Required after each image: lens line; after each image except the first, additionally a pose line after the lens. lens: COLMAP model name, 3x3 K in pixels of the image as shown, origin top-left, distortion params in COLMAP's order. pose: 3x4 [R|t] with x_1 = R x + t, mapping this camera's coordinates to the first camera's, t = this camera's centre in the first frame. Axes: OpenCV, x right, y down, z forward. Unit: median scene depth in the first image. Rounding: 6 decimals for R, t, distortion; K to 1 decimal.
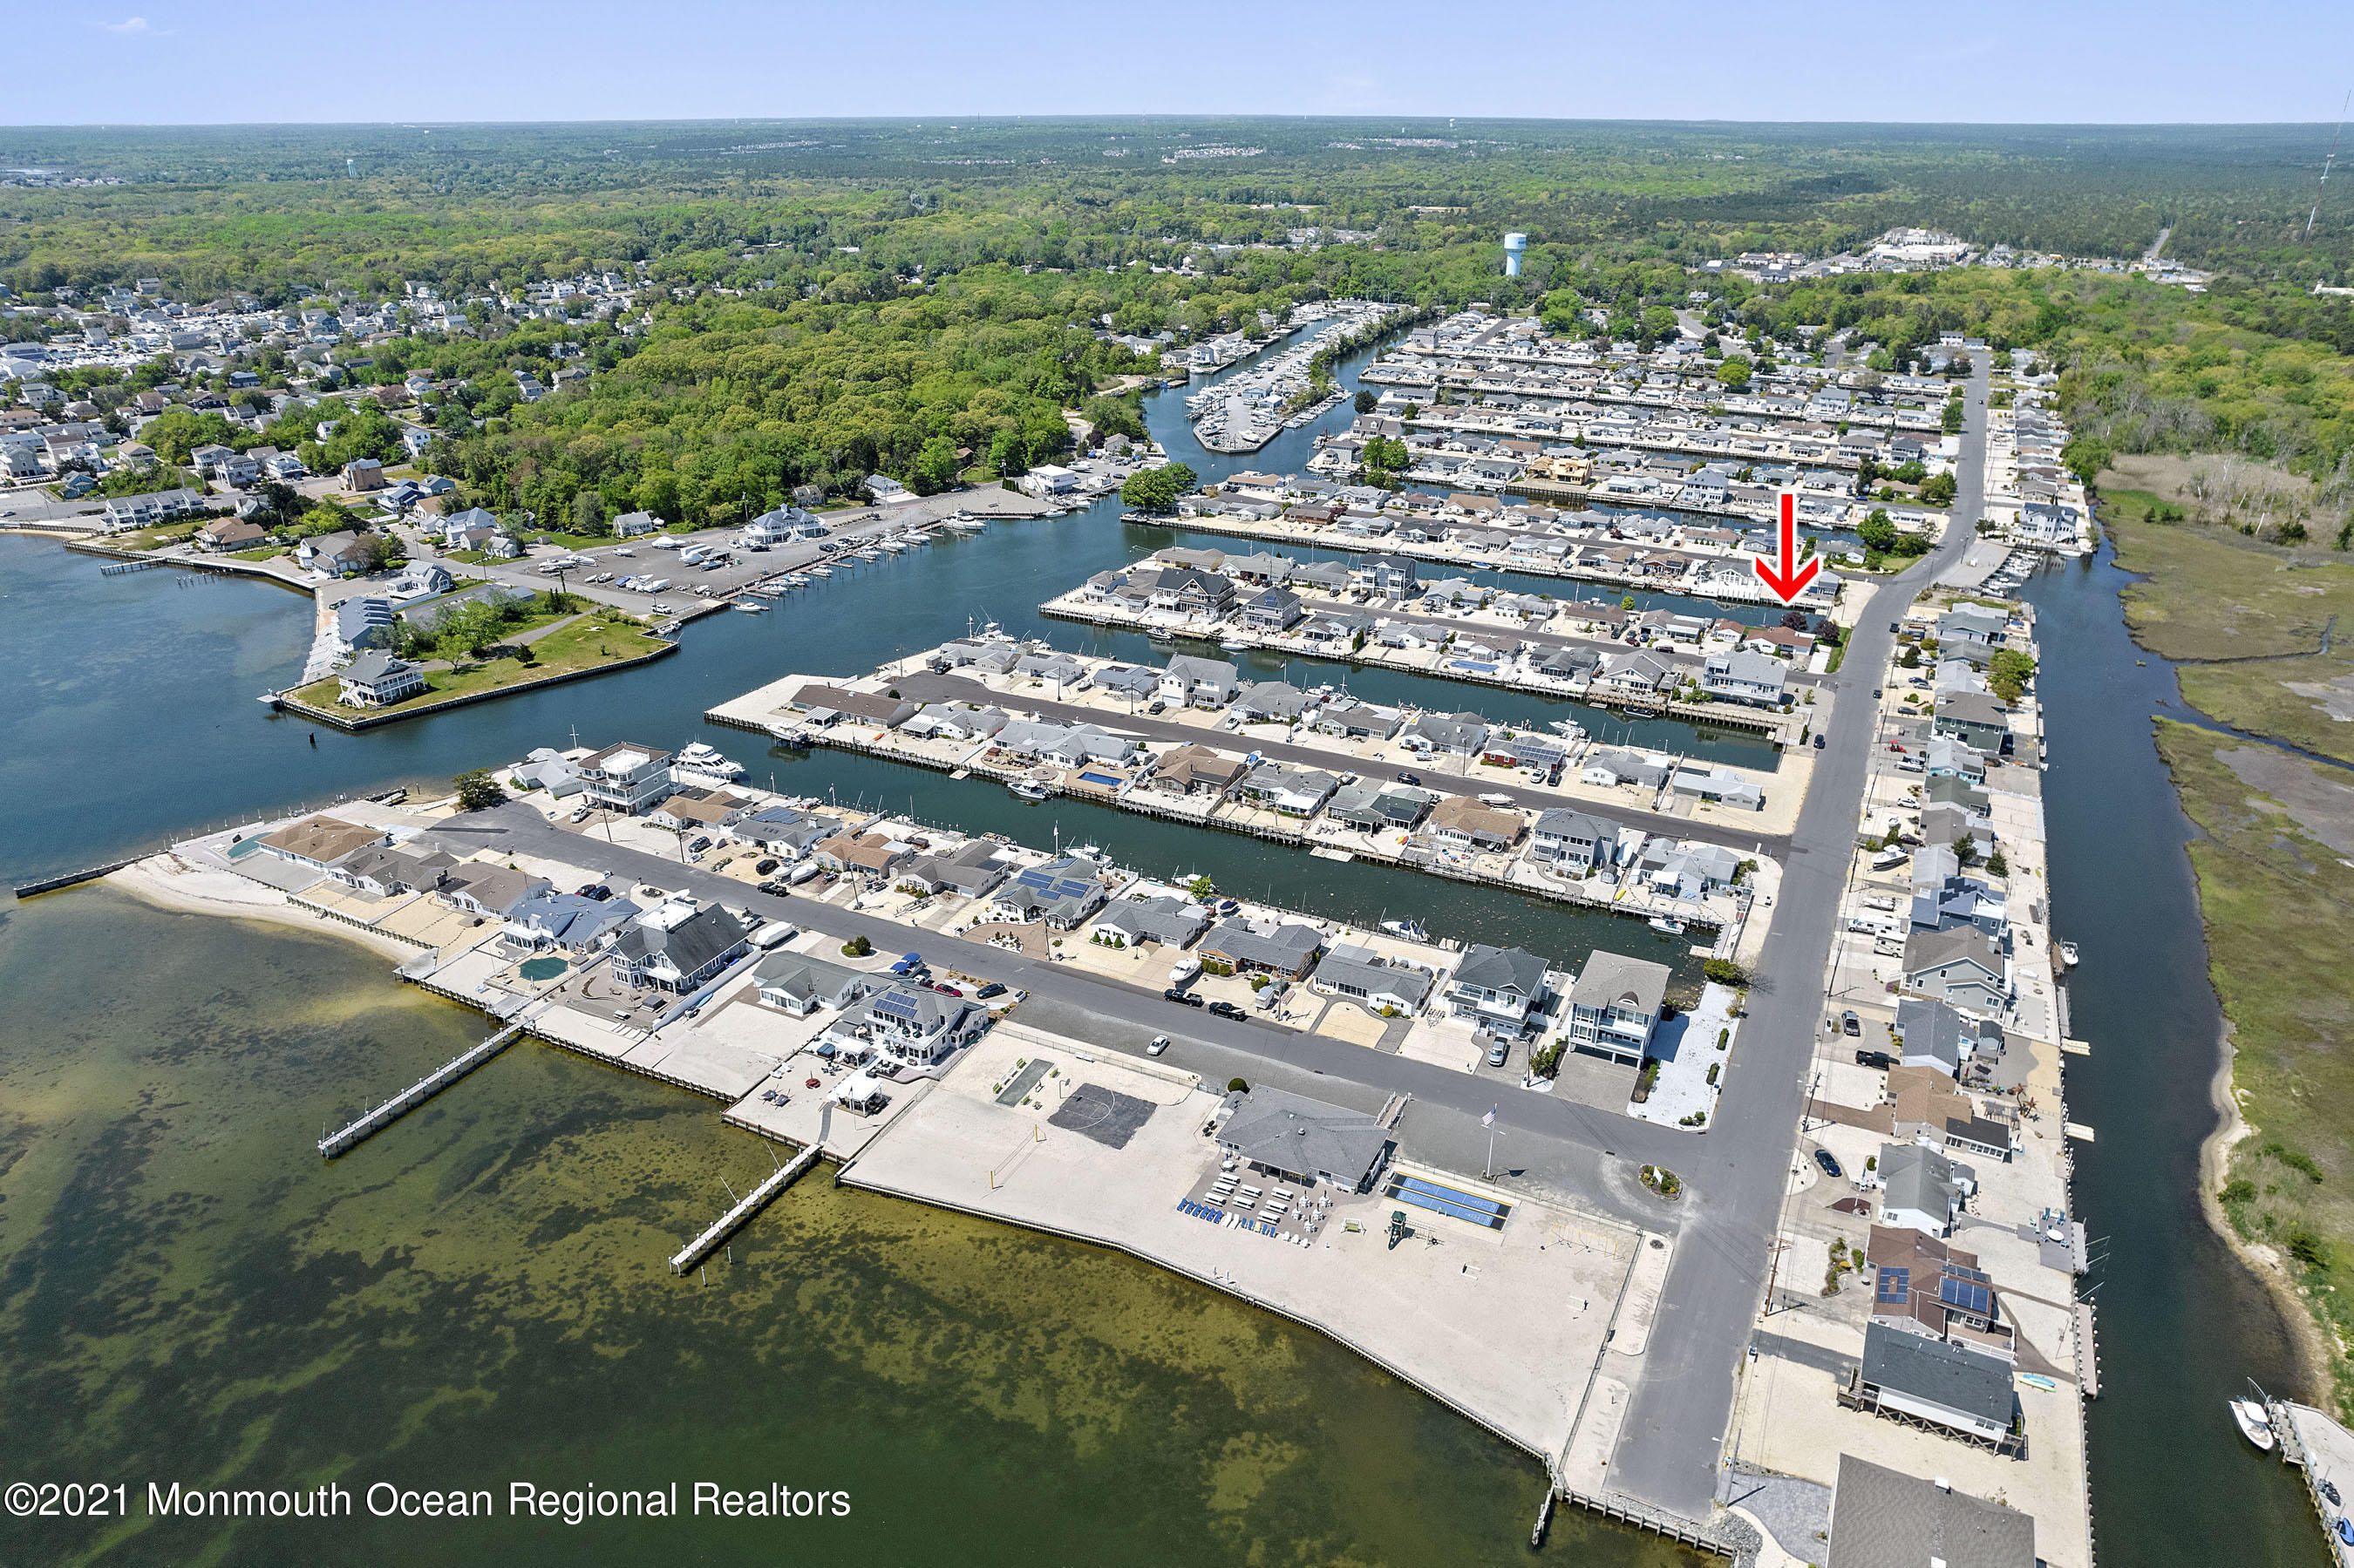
lens RADIAL K [[1531.2, 0, 1183.1], [0, 1531.2, 788.4], [0, 0, 1]] dist [-0.057059, 0.040297]
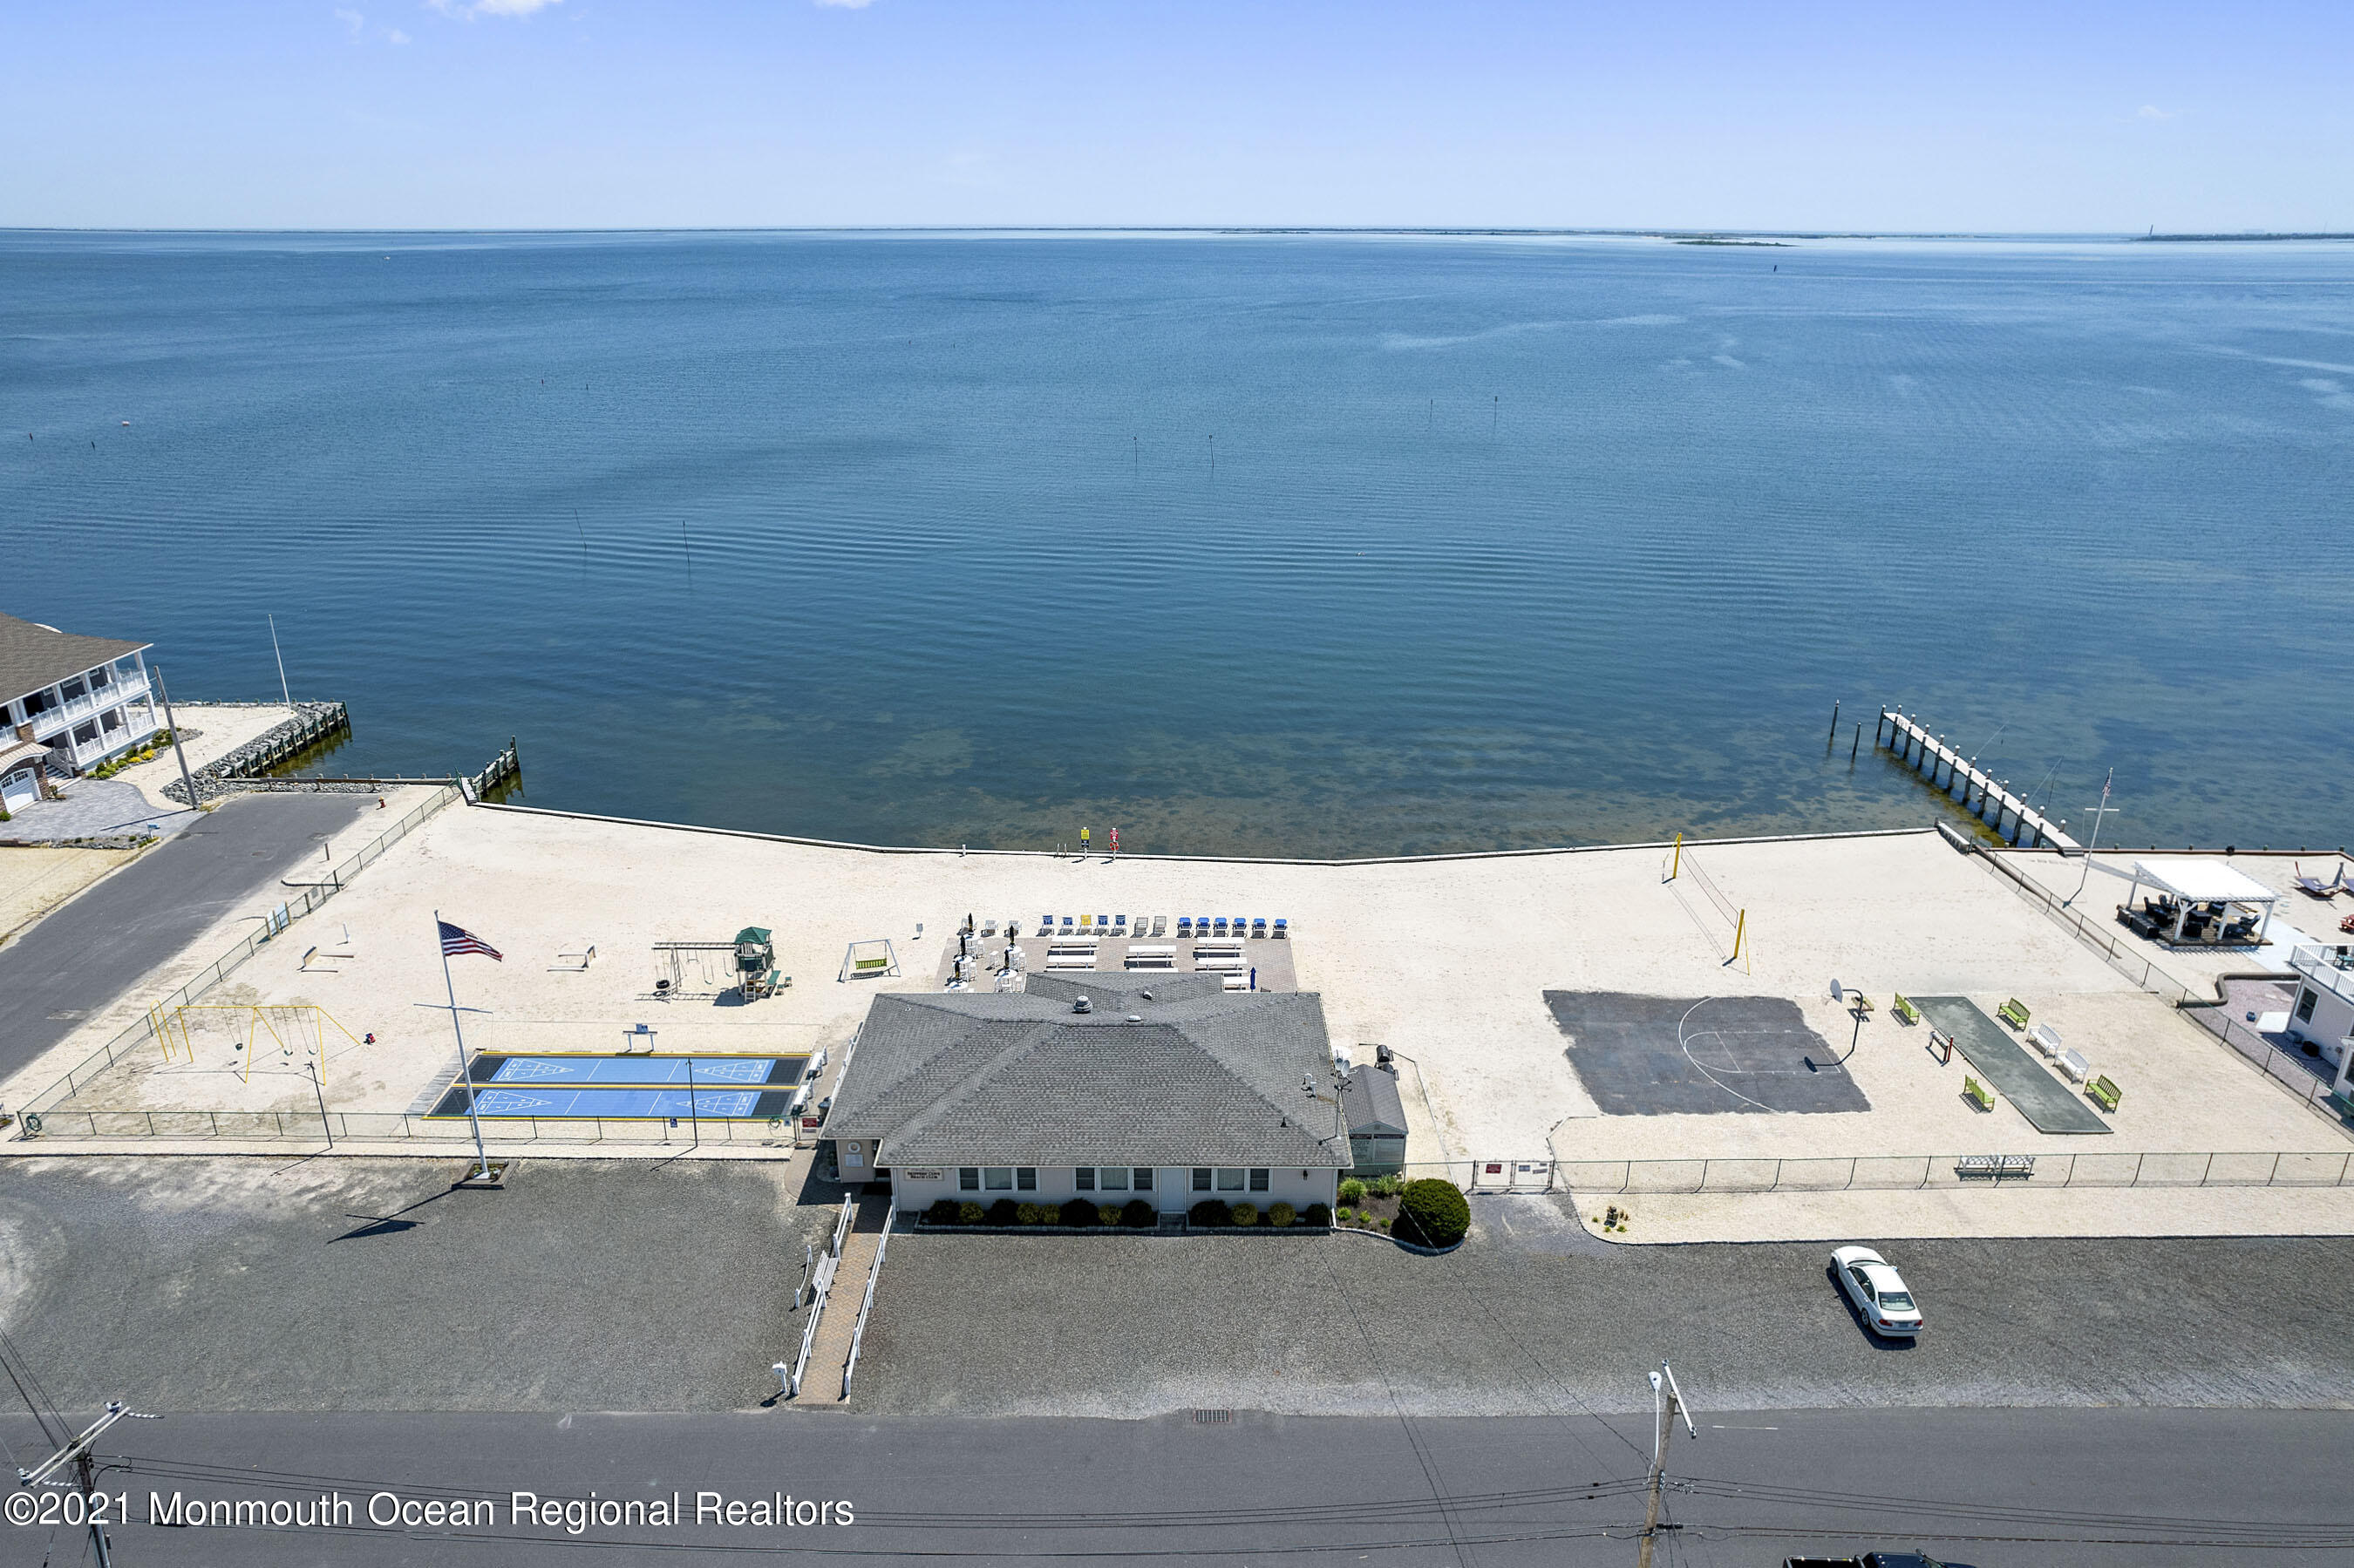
lens RADIAL K [[1531.2, 0, 1183.2], [0, 1531.2, 783.2], [0, 0, 1]] dist [-0.057059, 0.040297]
pose [[-0.894044, 0.150296, -0.422014, 0.168568], [-0.185512, 0.733259, 0.654153, -0.023676], [0.407762, 0.663130, -0.627685, 1.055581]]
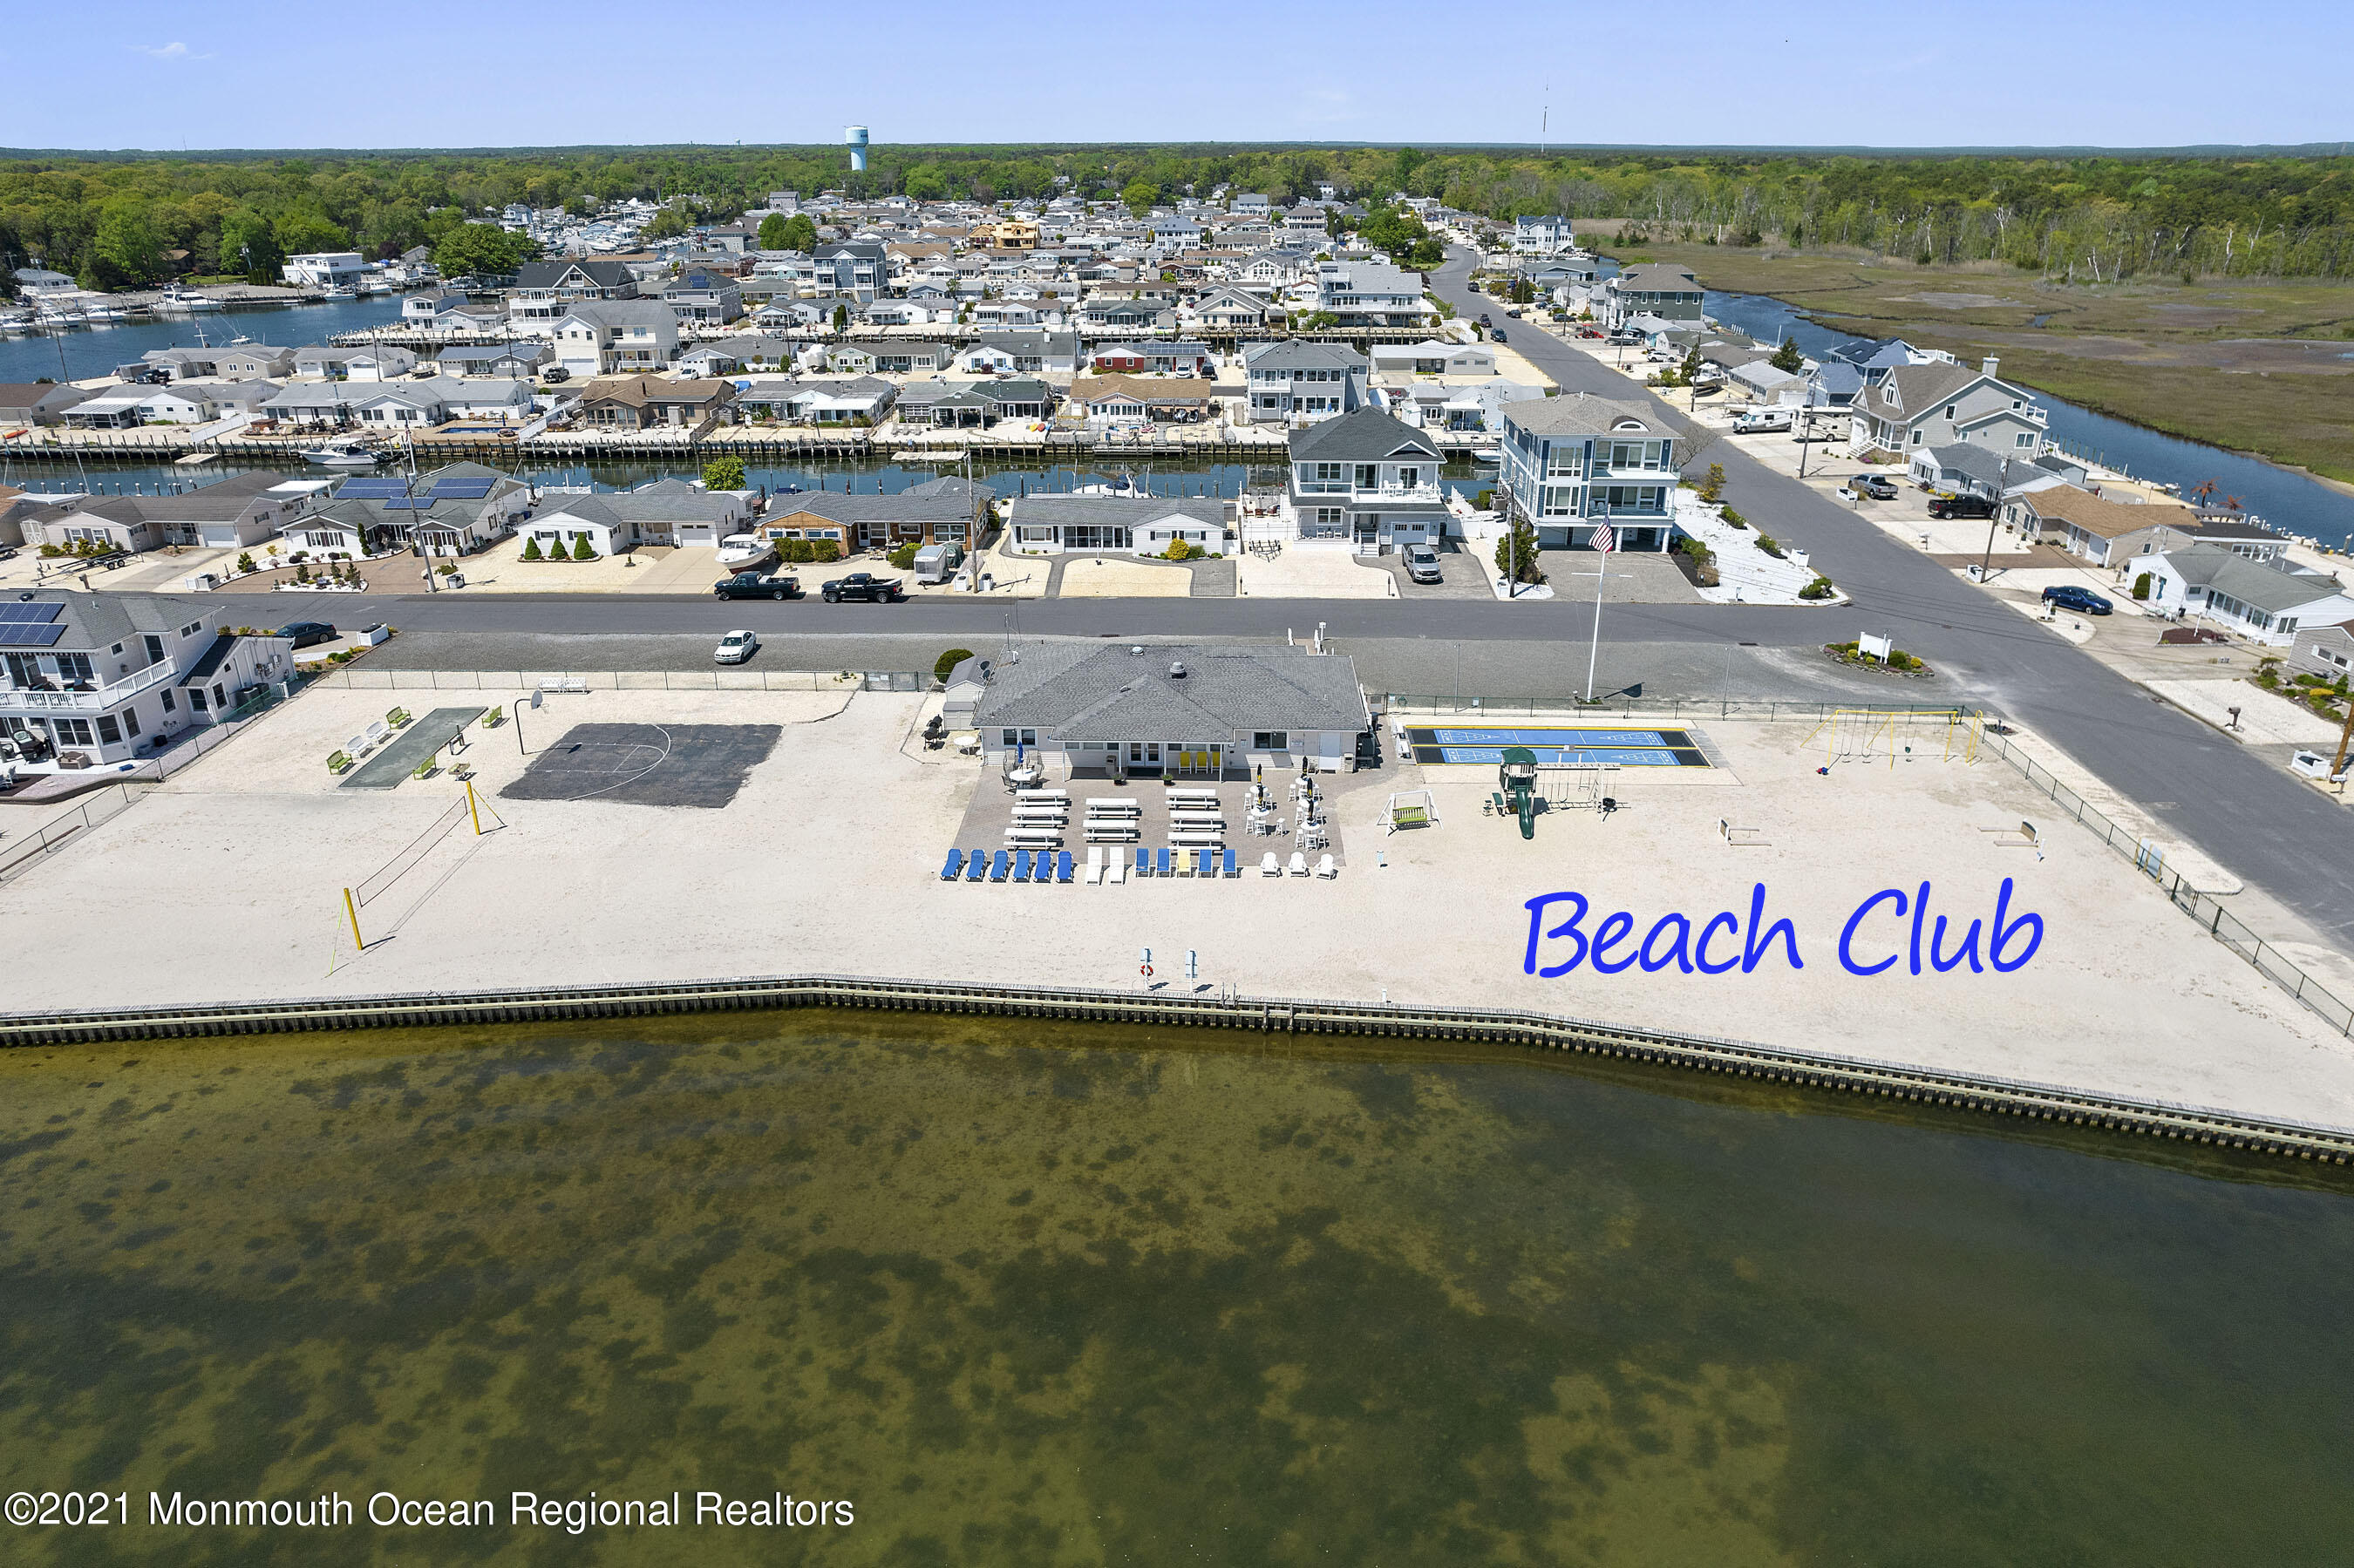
lens RADIAL K [[1531.2, 0, 1176.4], [0, 1531.2, 771.4], [0, 0, 1]] dist [-0.057059, 0.040297]
pose [[0.911583, -0.163511, 0.377200, -0.071923], [0.171602, 0.985089, 0.012309, 0.220169], [-0.373589, 0.053508, 0.926050, 0.558940]]
